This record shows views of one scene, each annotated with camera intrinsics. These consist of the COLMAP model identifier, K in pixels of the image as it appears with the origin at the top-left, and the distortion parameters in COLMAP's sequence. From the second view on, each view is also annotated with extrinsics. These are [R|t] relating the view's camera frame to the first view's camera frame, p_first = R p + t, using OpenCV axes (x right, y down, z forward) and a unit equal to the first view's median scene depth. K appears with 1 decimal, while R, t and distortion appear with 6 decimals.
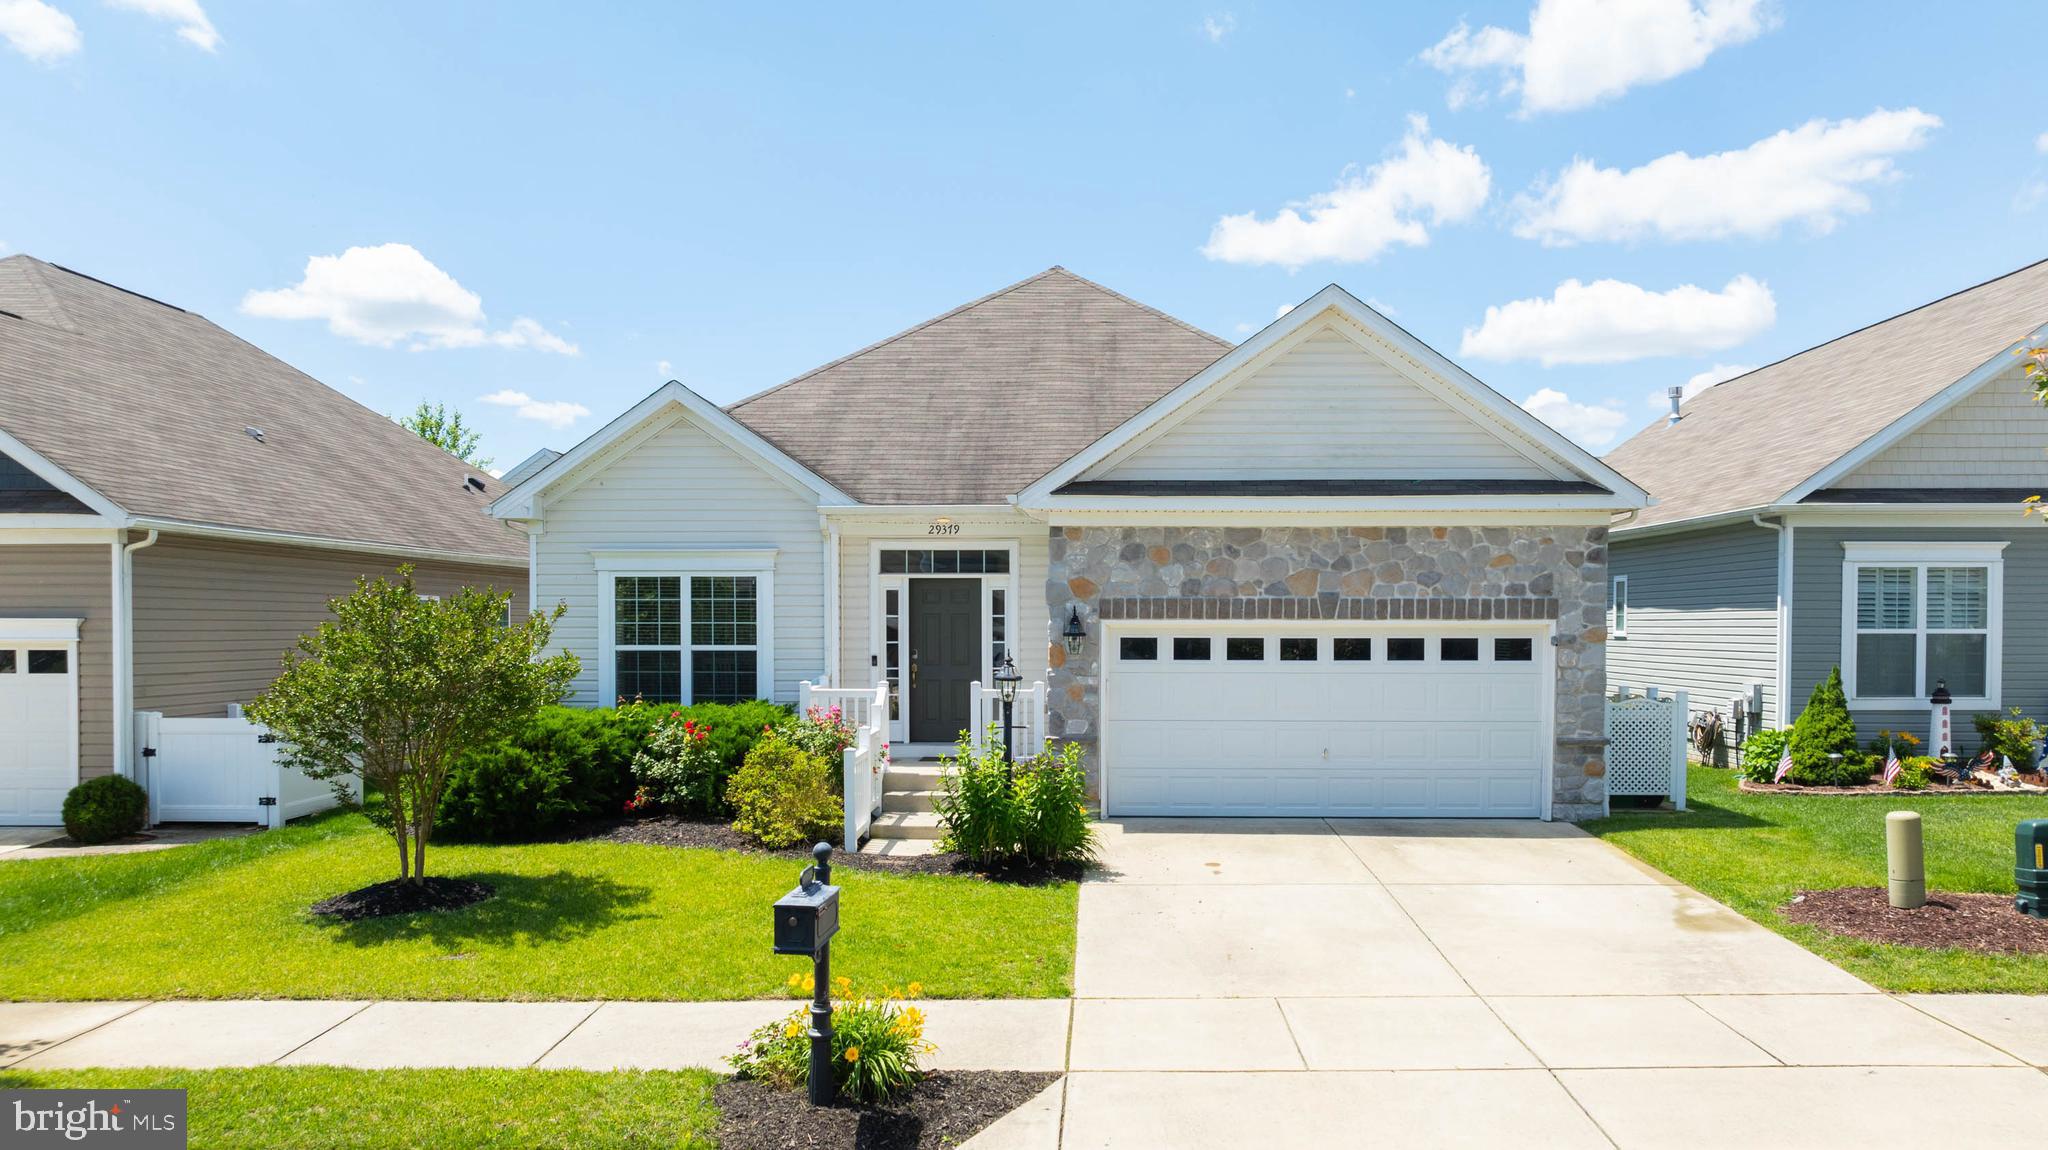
lens RADIAL K [[1499.6, 0, 1073.6], [0, 1499.6, 644.7], [0, 0, 1]] dist [-0.021682, -0.005505]
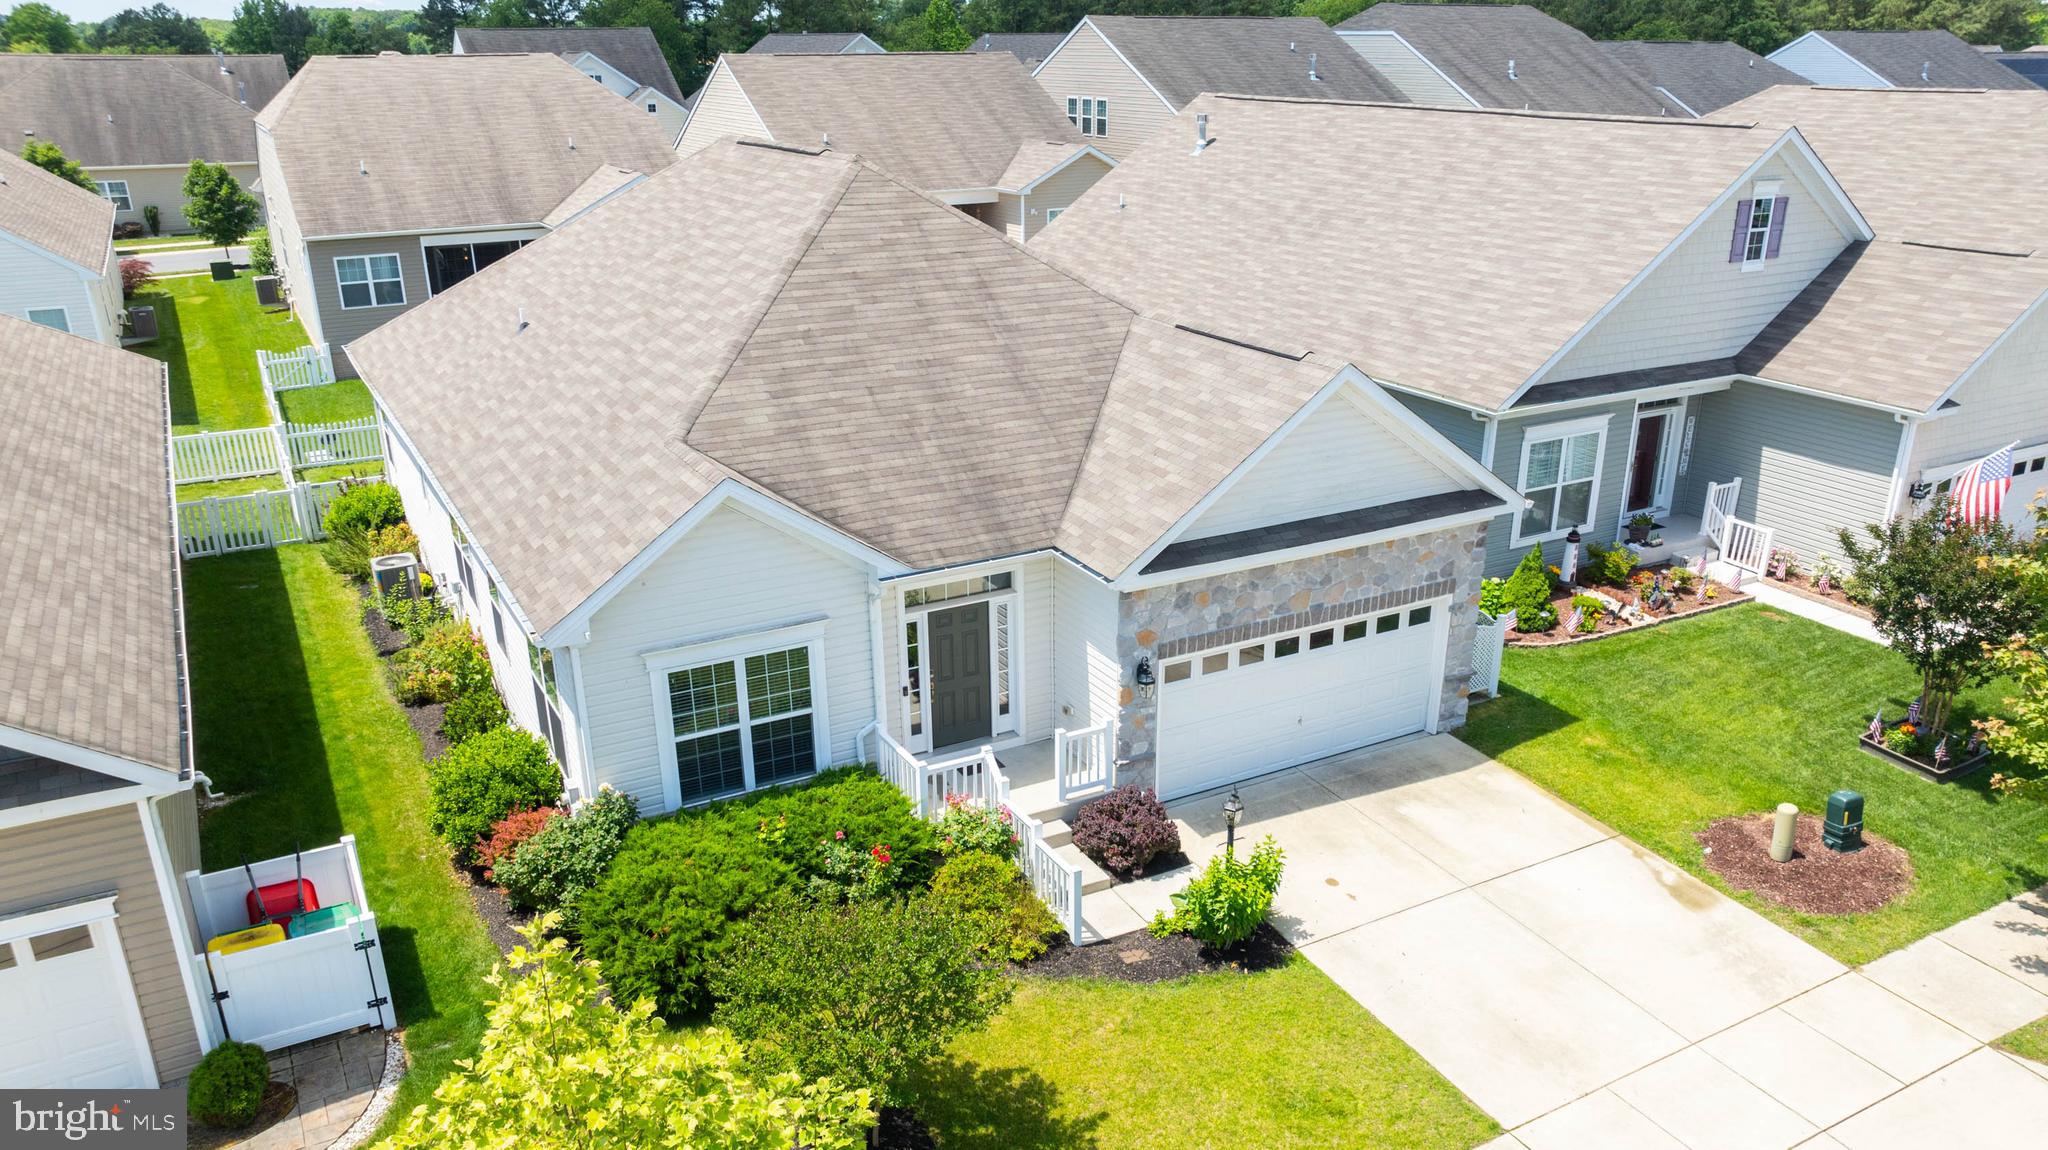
lens RADIAL K [[1499.6, 0, 1079.7], [0, 1499.6, 642.8], [0, 0, 1]] dist [-0.021682, -0.005505]
pose [[0.858701, -0.188835, 0.476417, -0.580518], [0.005235, 0.932821, 0.360302, -0.444512], [-0.512450, -0.306898, 0.802003, 0.109587]]
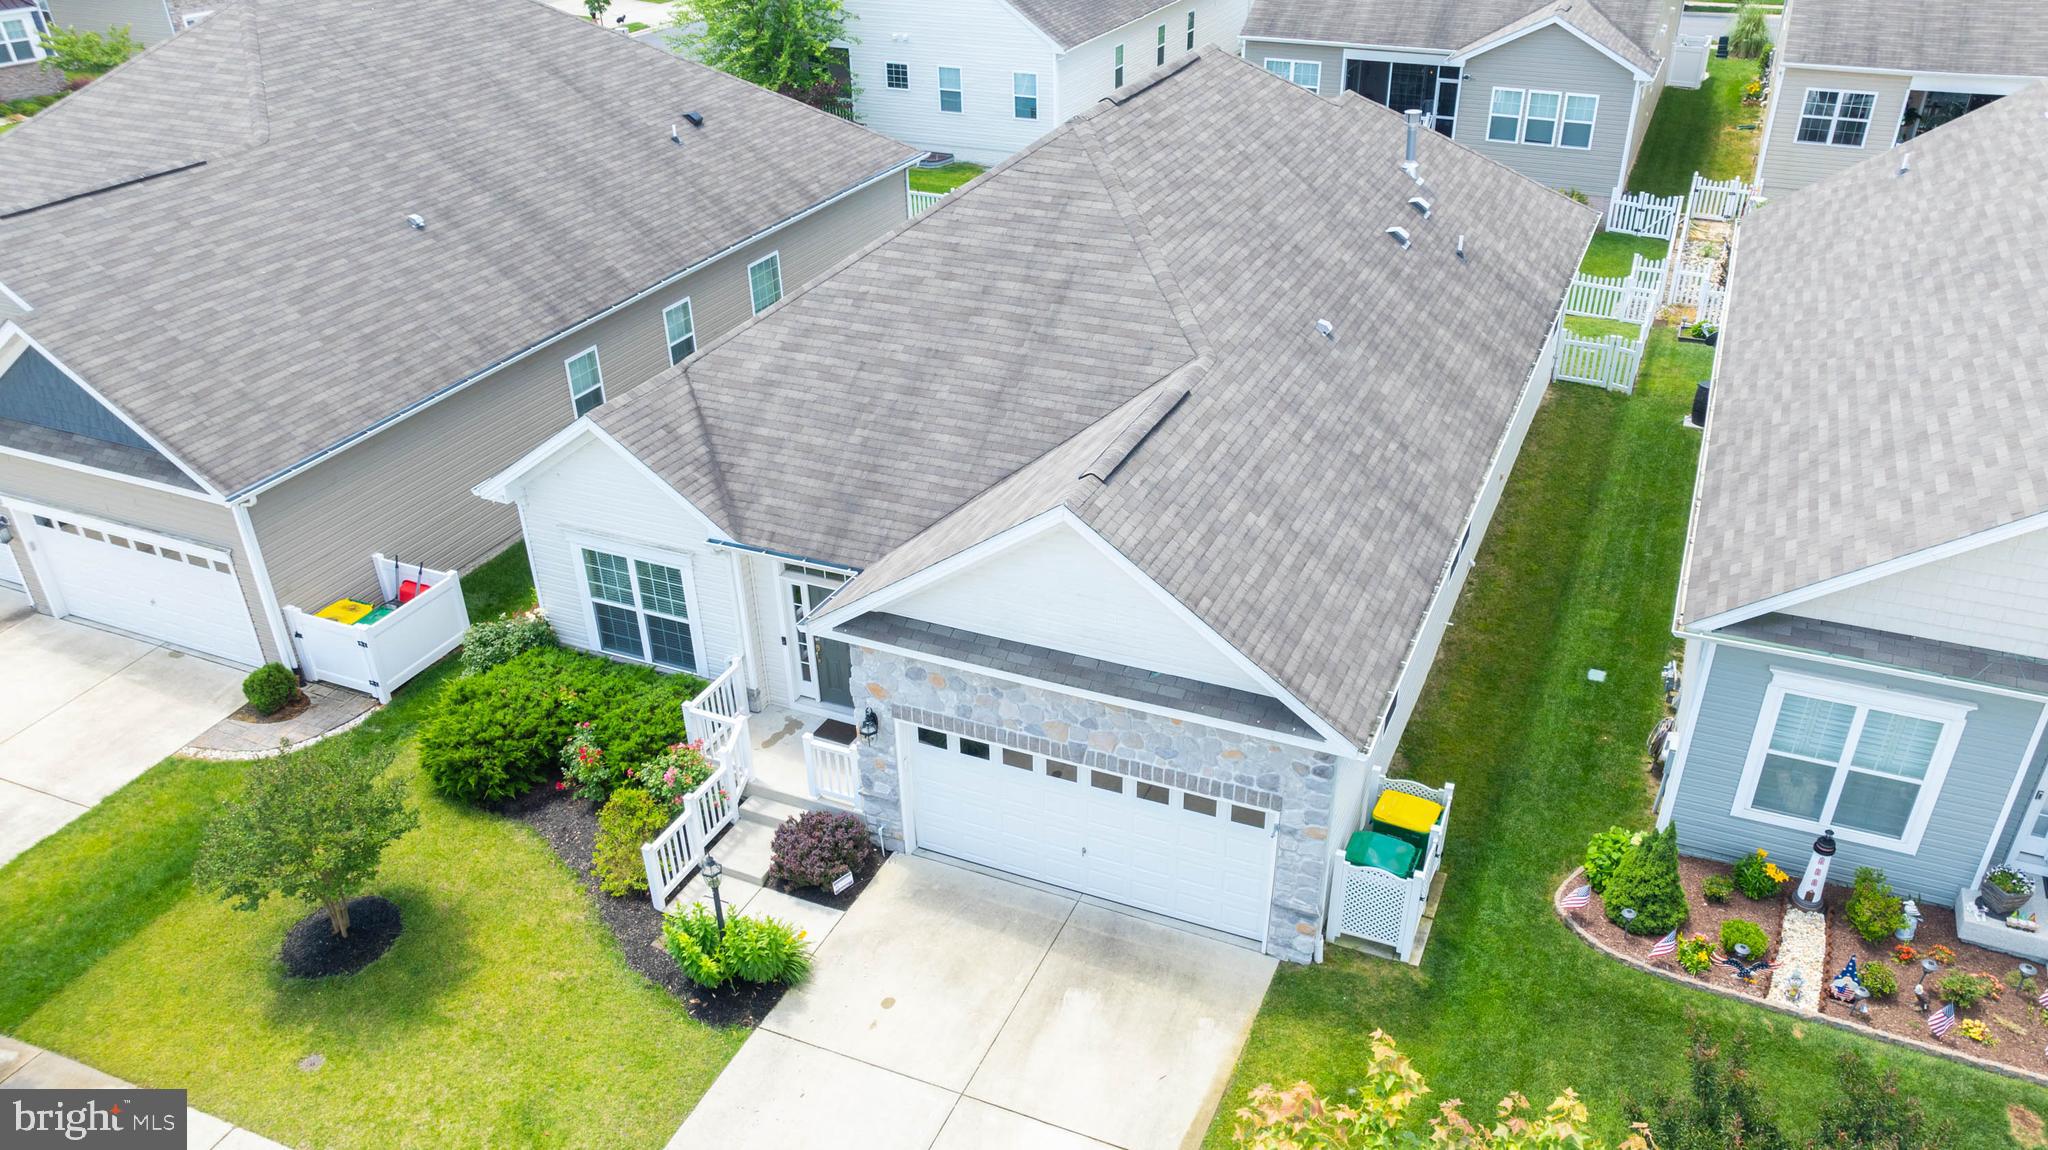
lens RADIAL K [[1499.6, 0, 1080.9], [0, 1499.6, 646.9], [0, 0, 1]] dist [-0.021682, -0.005505]
pose [[0.929118, 0.195446, -0.313912, 0.496155], [-0.006145, 0.856951, 0.515362, -0.649135], [0.369733, -0.476903, 0.797409, 0.170041]]
